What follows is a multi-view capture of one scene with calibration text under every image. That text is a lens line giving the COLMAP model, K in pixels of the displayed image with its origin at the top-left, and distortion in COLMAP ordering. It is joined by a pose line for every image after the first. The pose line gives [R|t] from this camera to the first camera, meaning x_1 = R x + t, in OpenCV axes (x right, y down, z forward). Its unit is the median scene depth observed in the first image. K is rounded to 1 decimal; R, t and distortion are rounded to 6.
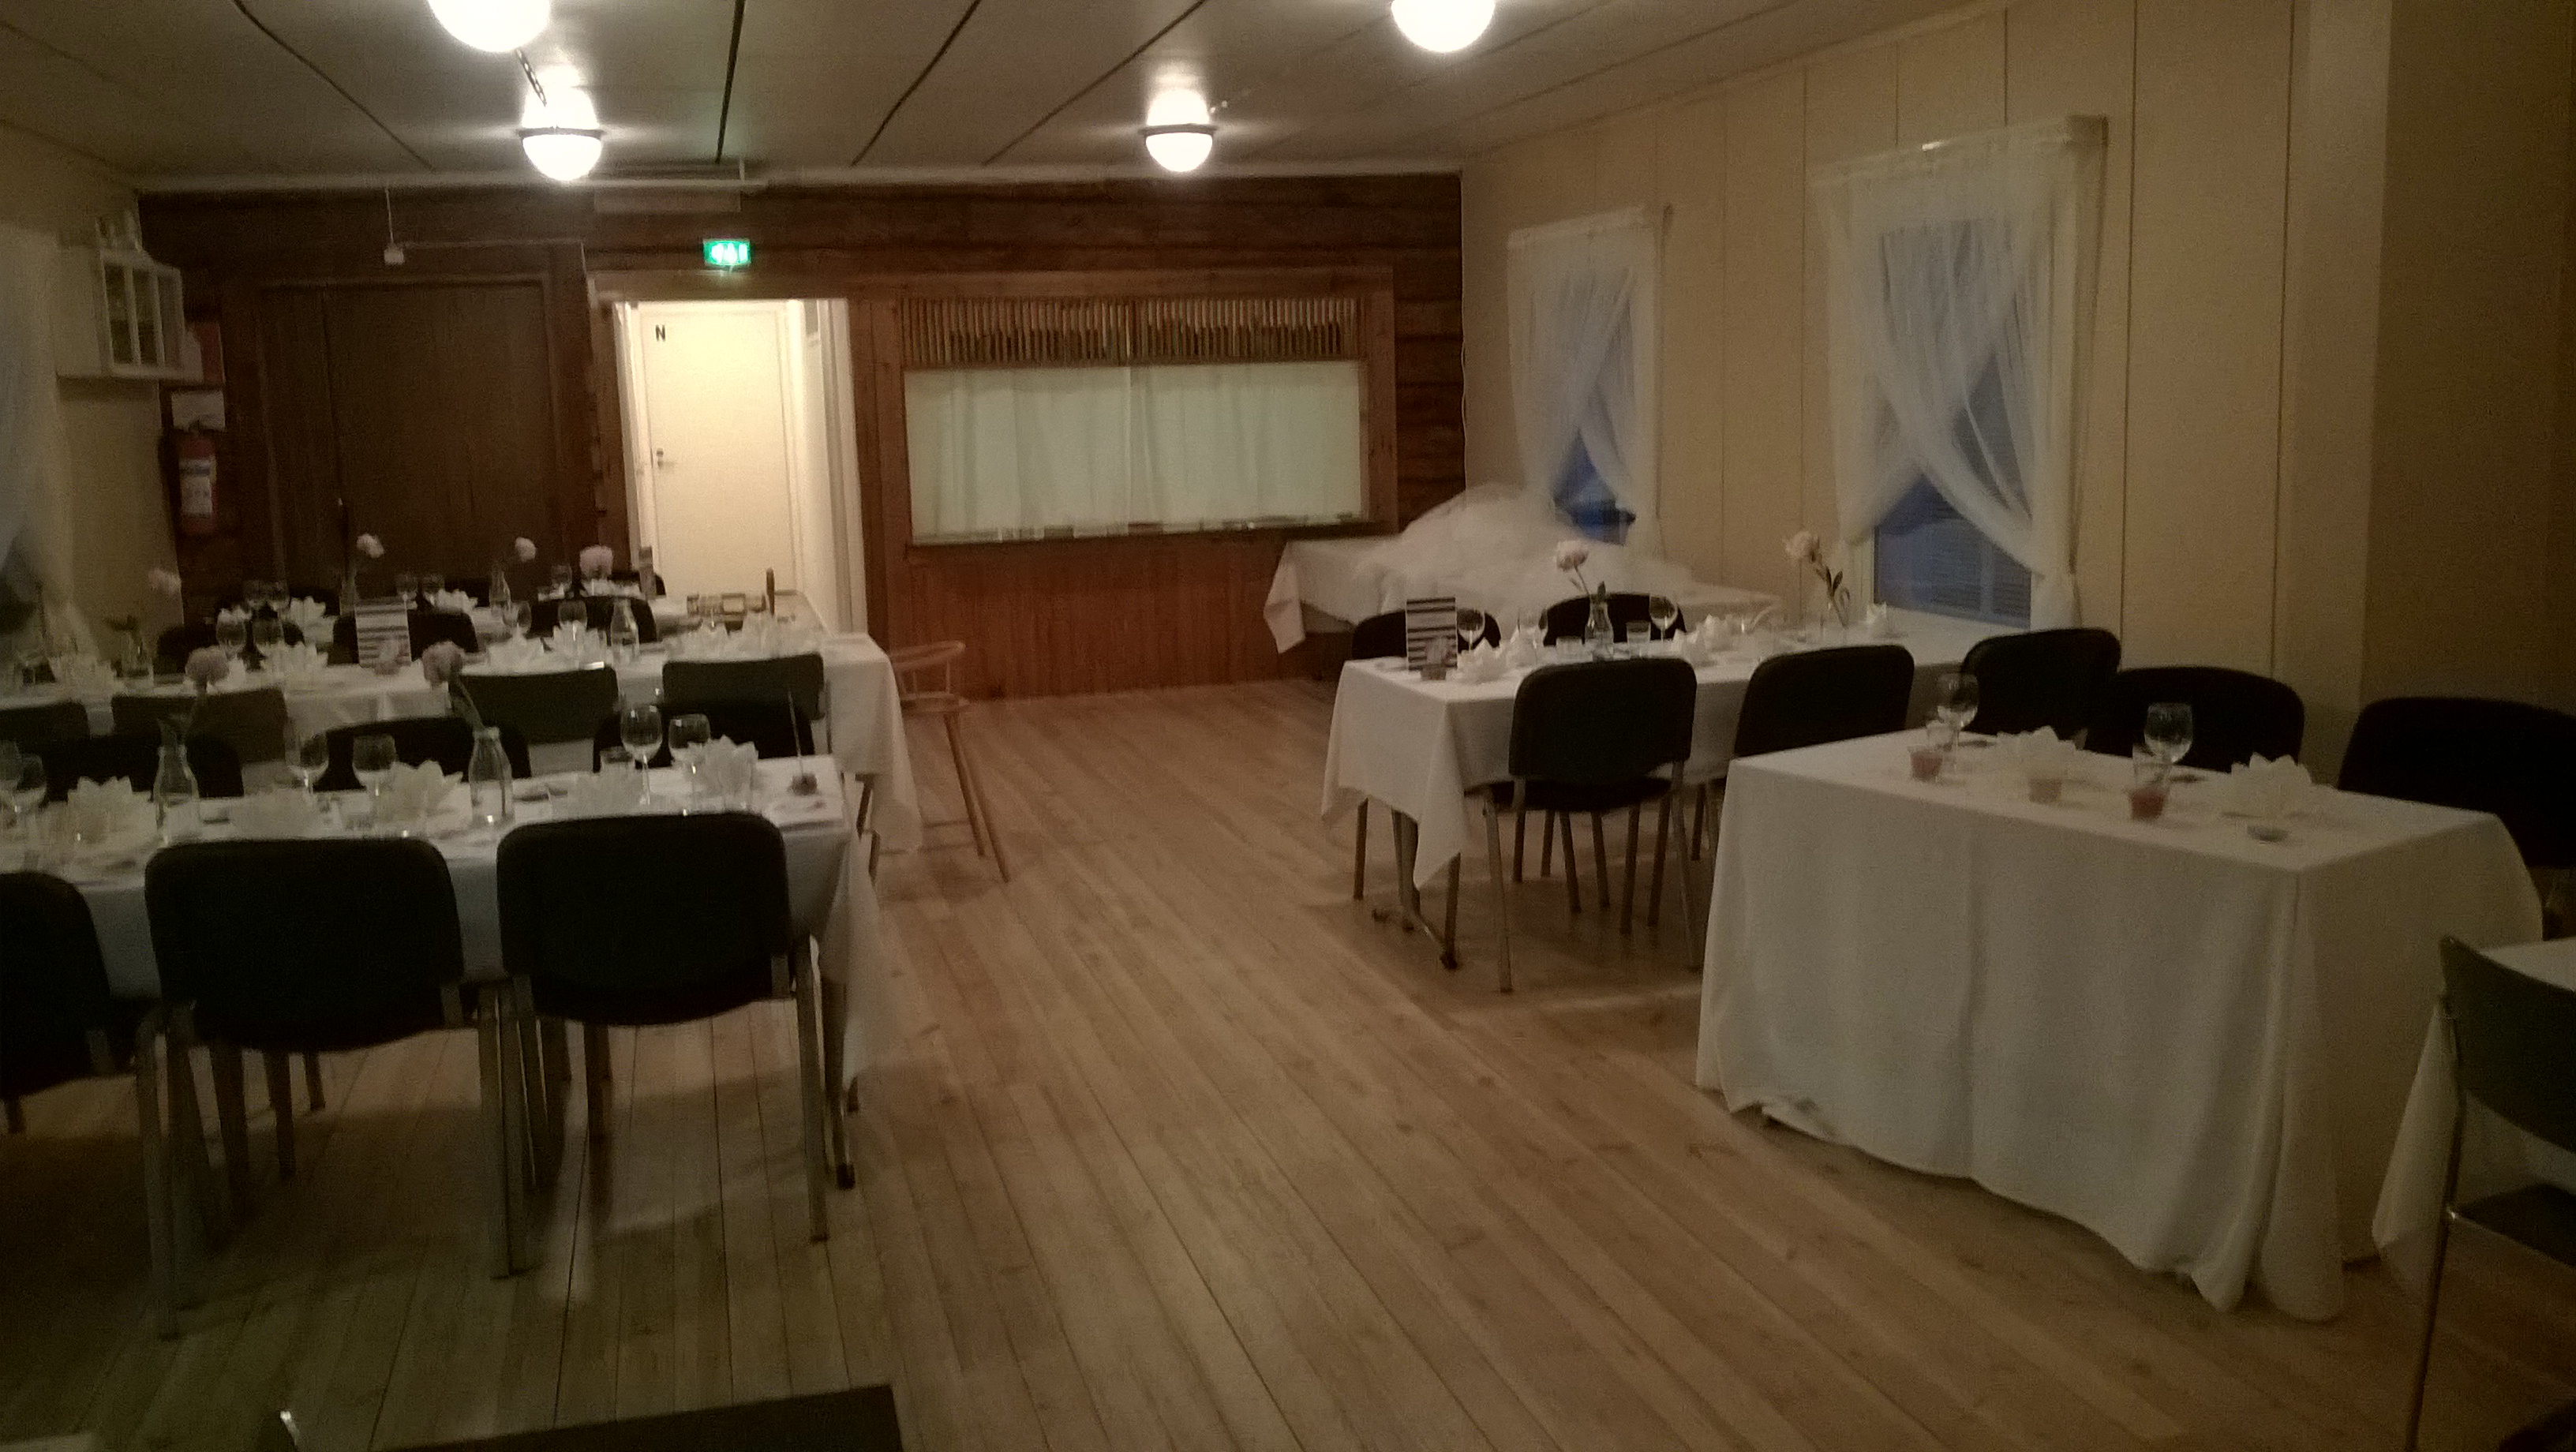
lens RADIAL K [[2060.4, 0, 1287.9], [0, 2060.4, 708.5], [0, 0, 1]] dist [0.040465, -0.126752]
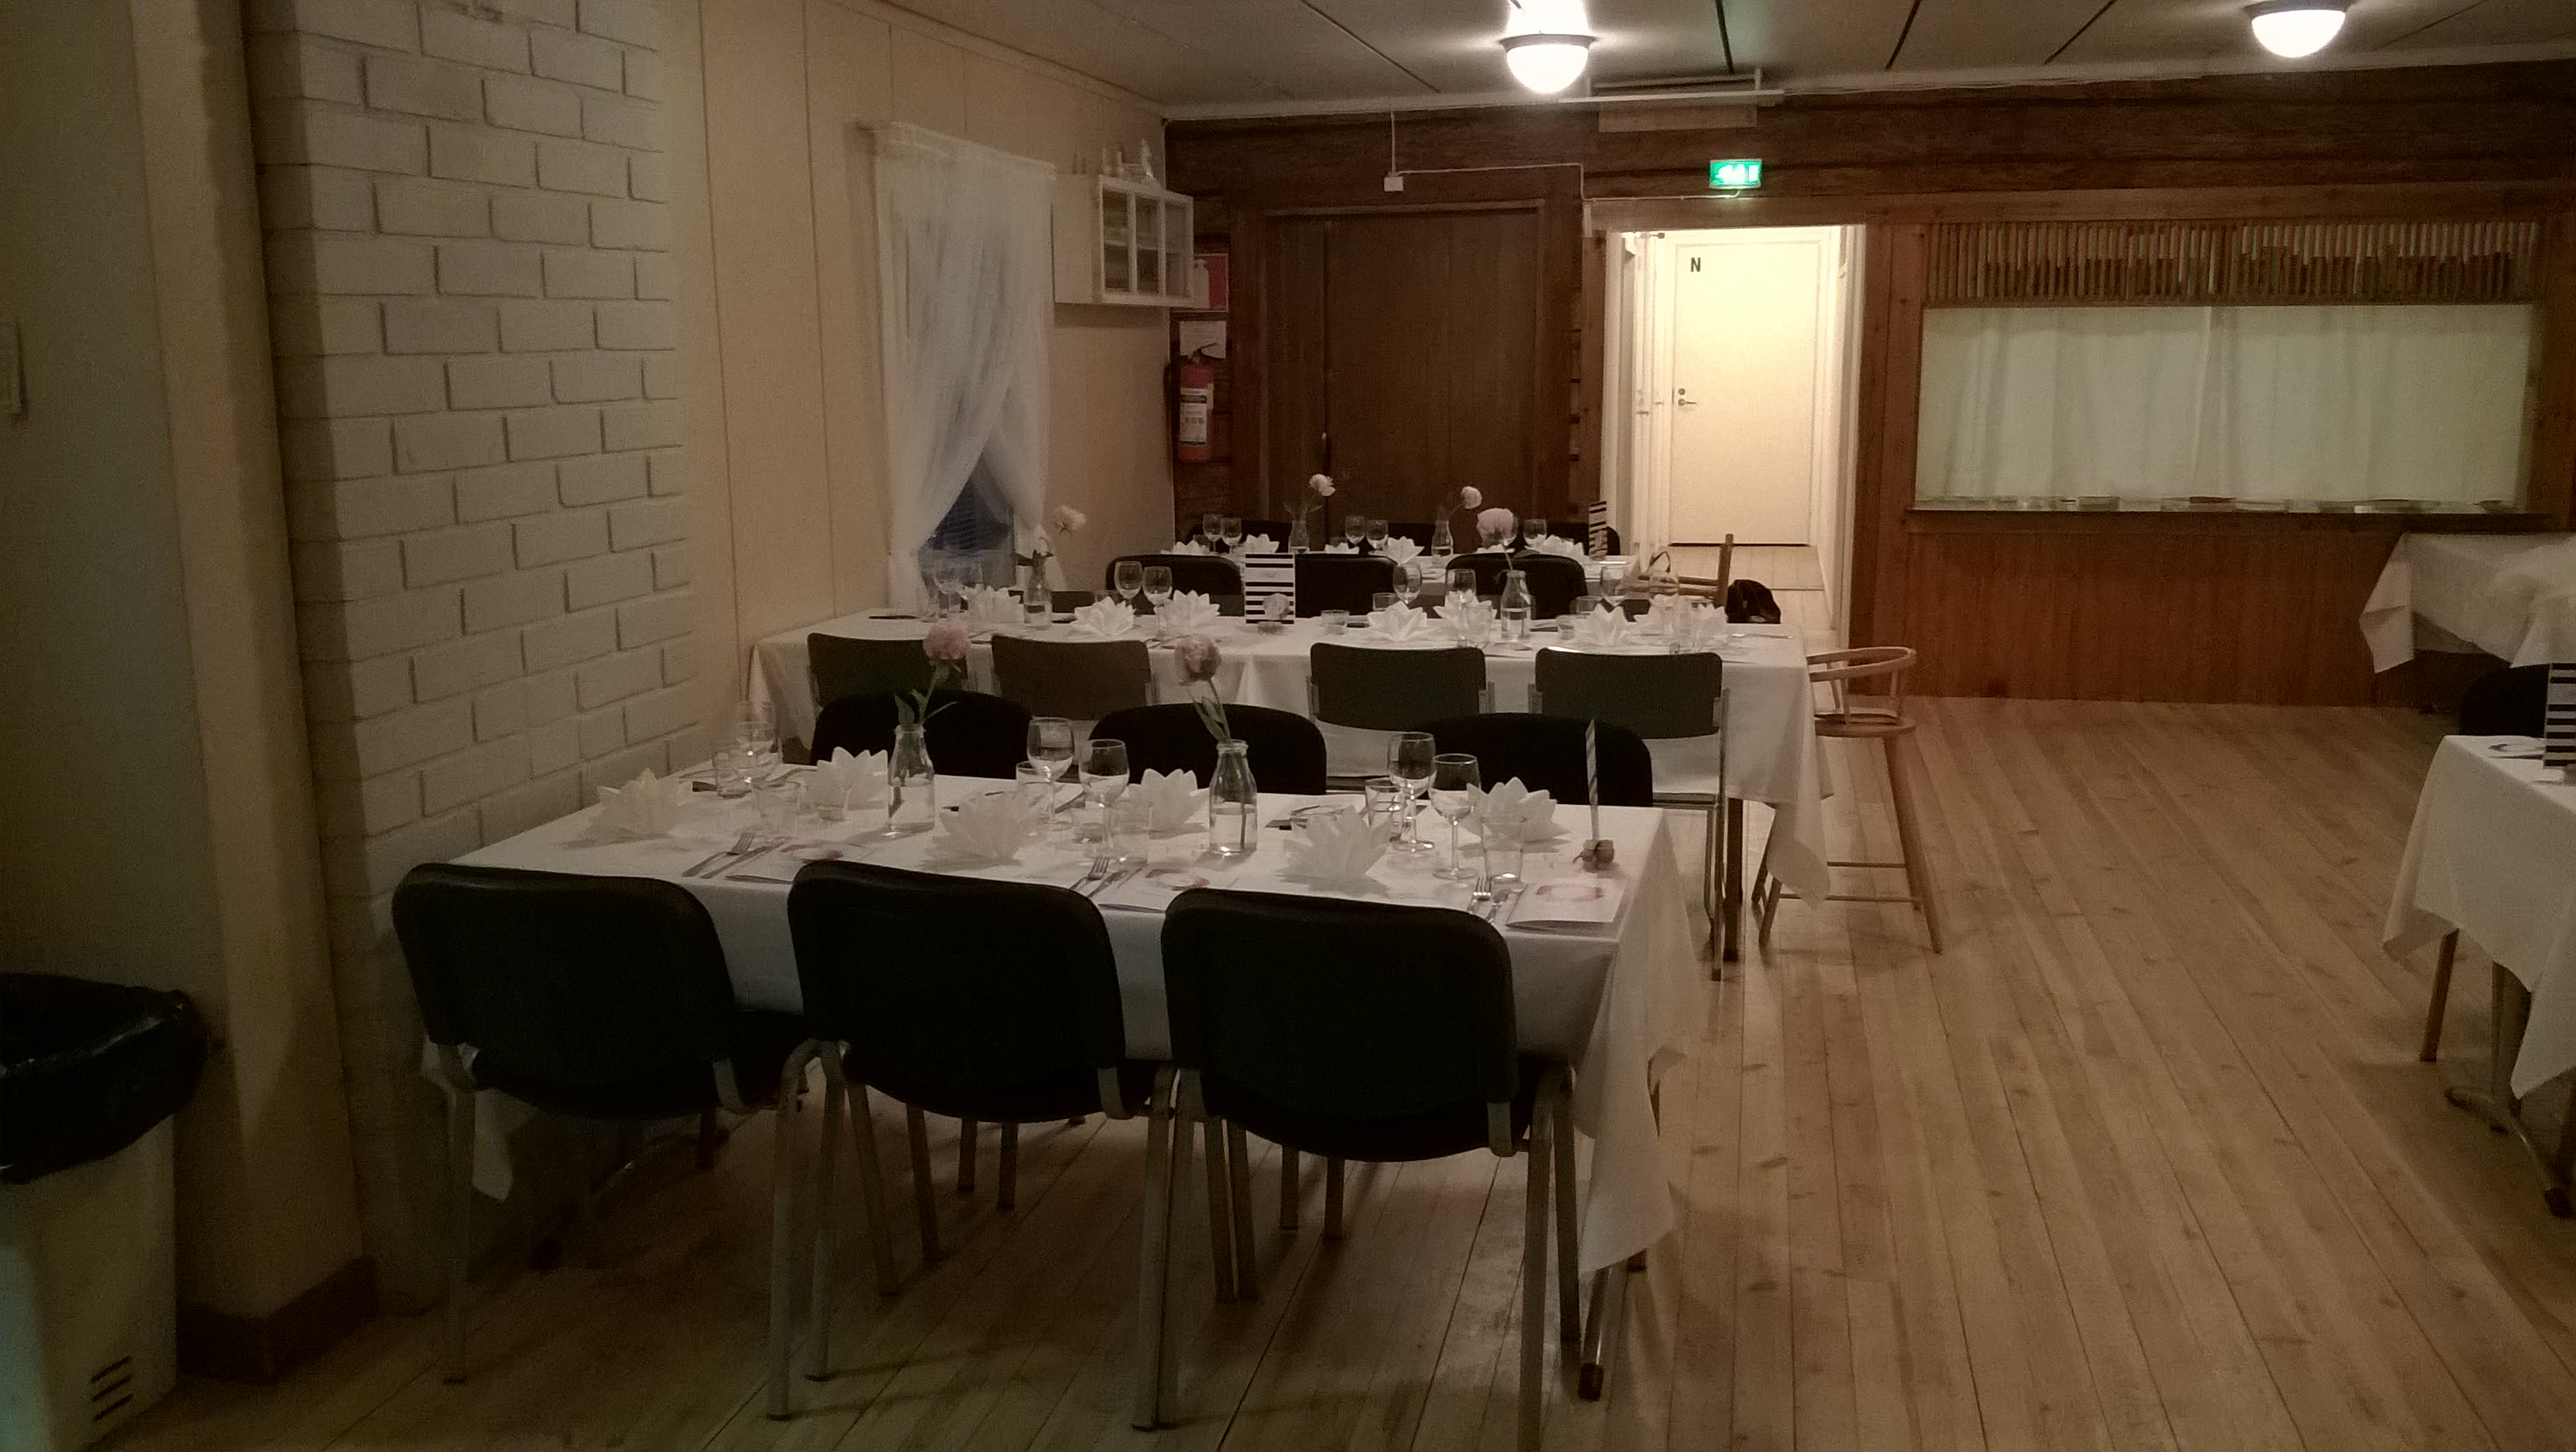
lens RADIAL K [[2060.4, 0, 1287.9], [0, 2060.4, 708.5], [0, 0, 1]] dist [0.040465, -0.126752]
pose [[0.873483, 0.104385, -0.475533, 0.010429], [-0.089404, 0.994526, 0.054088, -0.022167], [0.478575, -0.004731, 0.878034, 0.126837]]
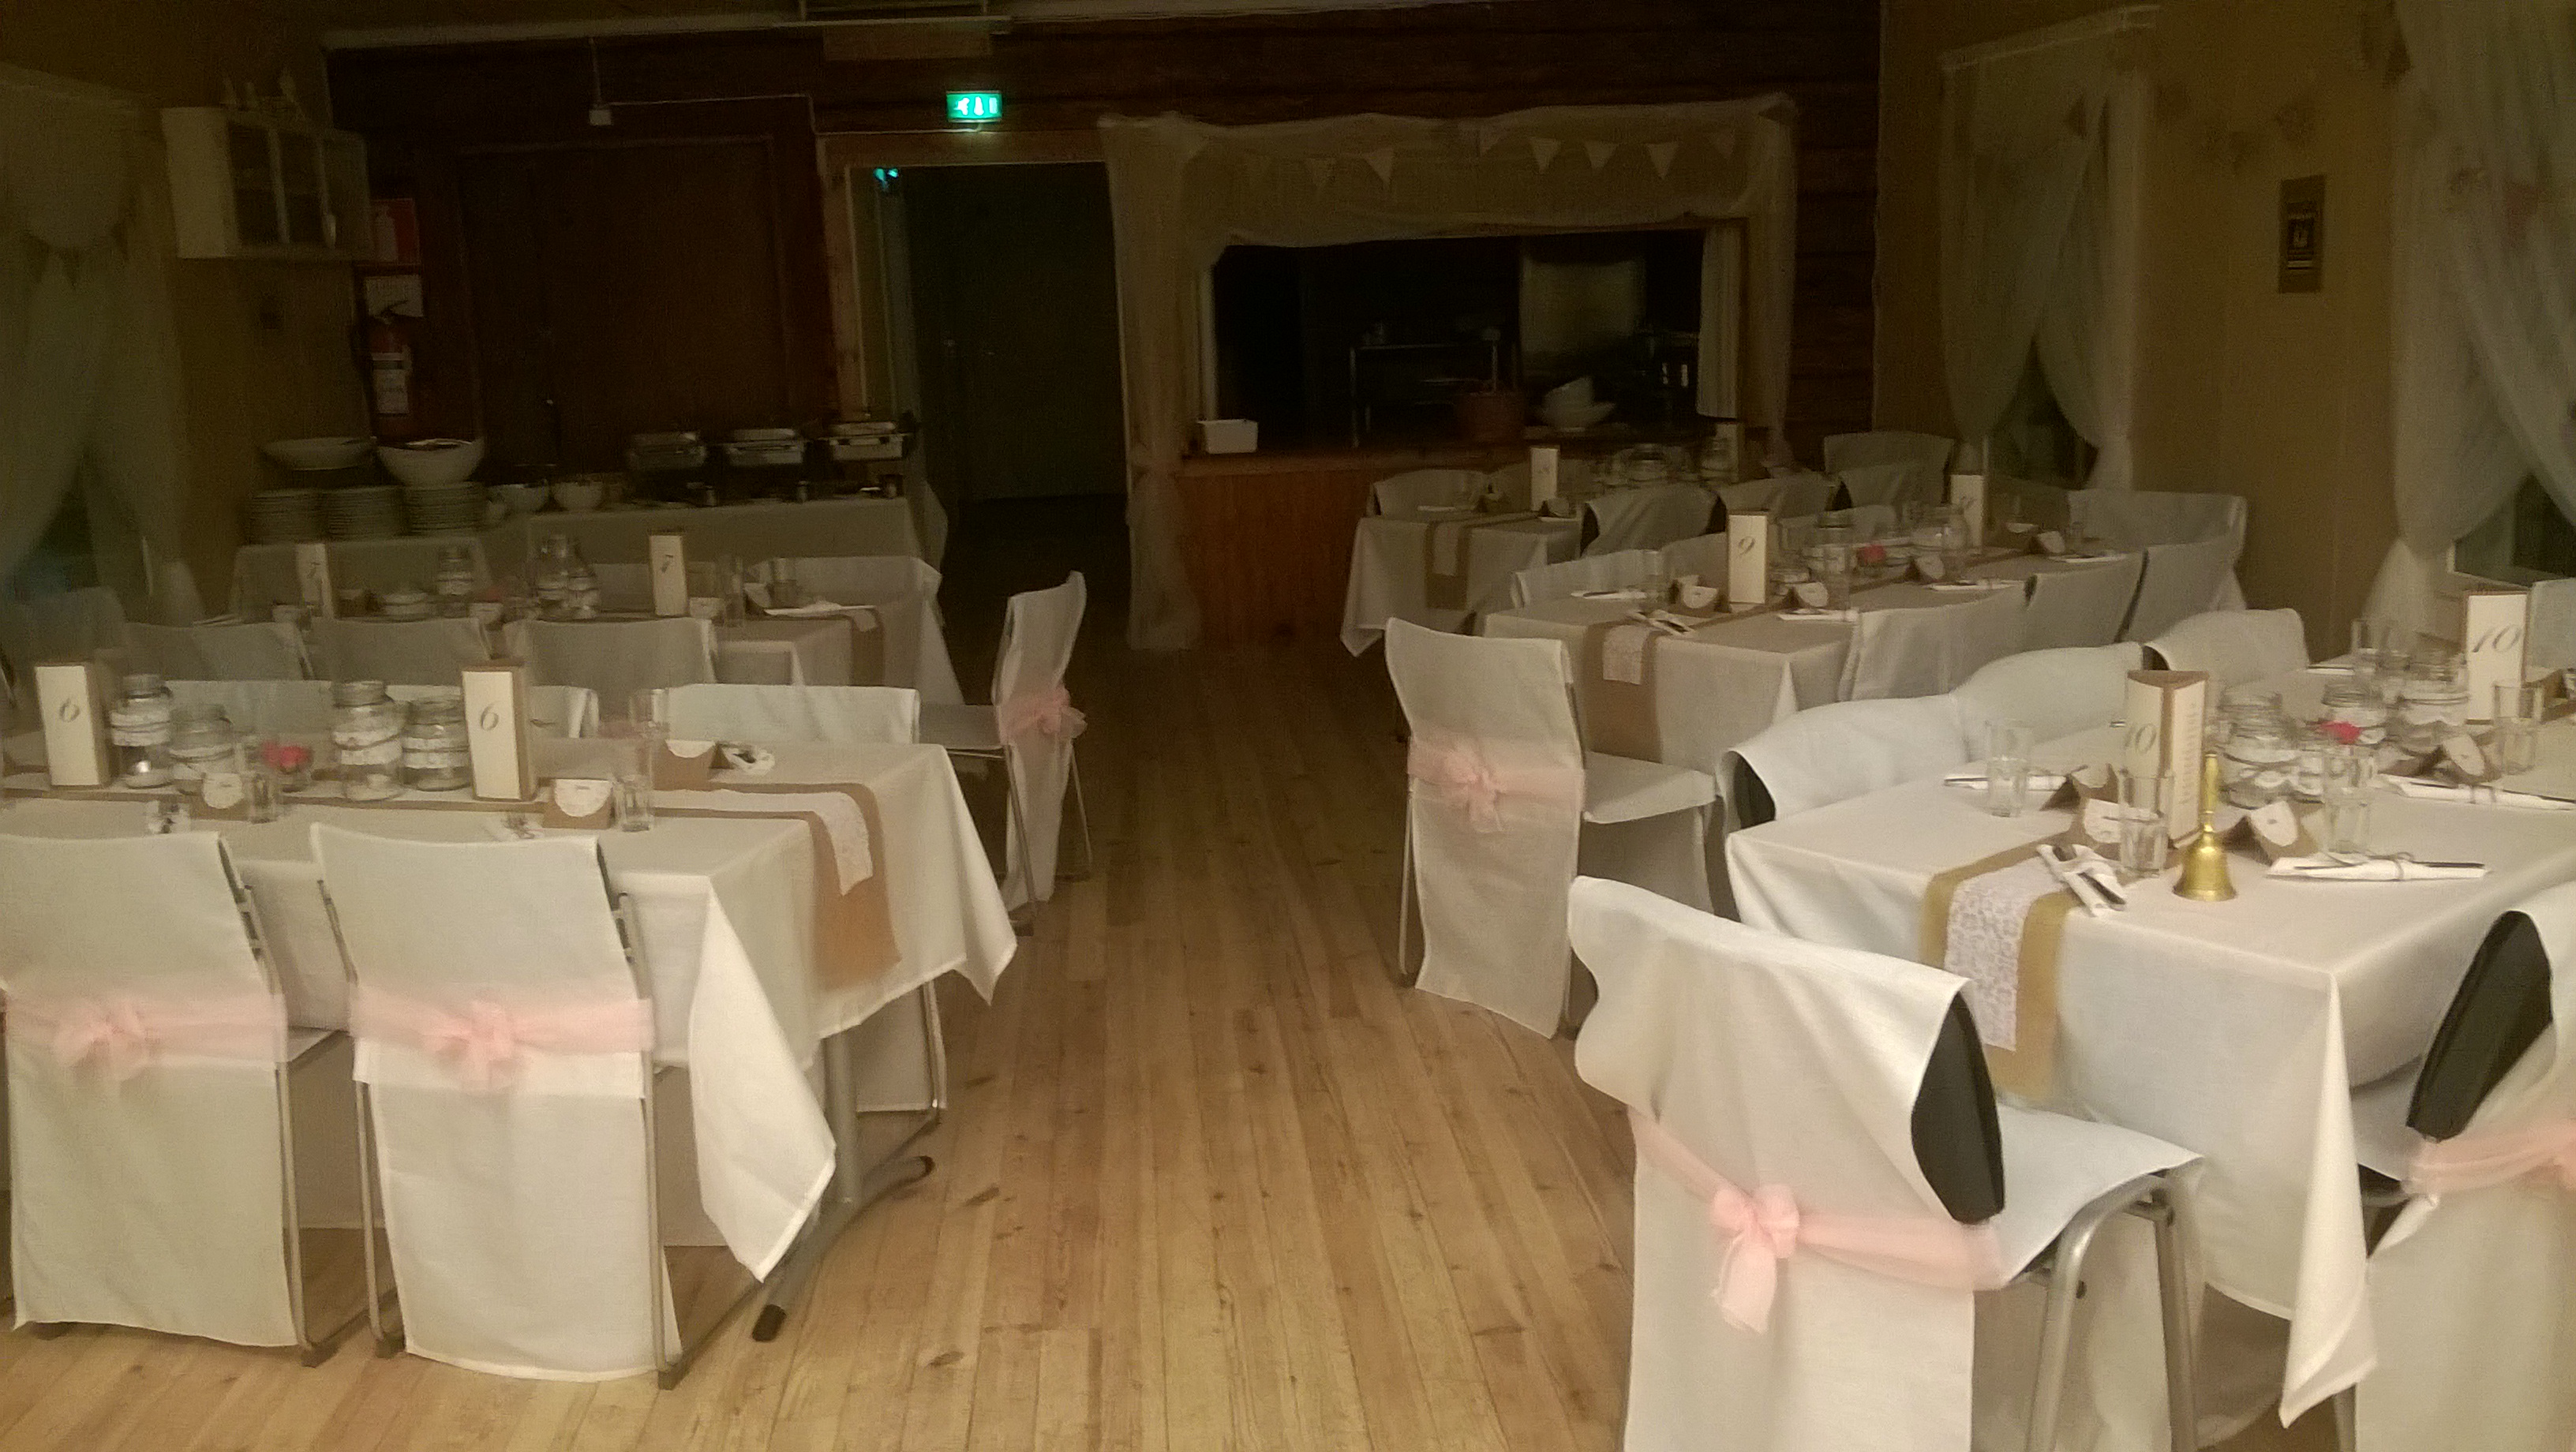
lens RADIAL K [[2057.2, 0, 1243.5], [0, 2057.2, 724.0], [0, 0, 1]] dist [0.063527, -0.115432]
pose [[0.976204, 0.037871, -0.213520, 0.029793], [-0.024287, 0.997532, 0.065886, -0.027877], [0.215488, -0.059133, 0.974714, 0.193224]]
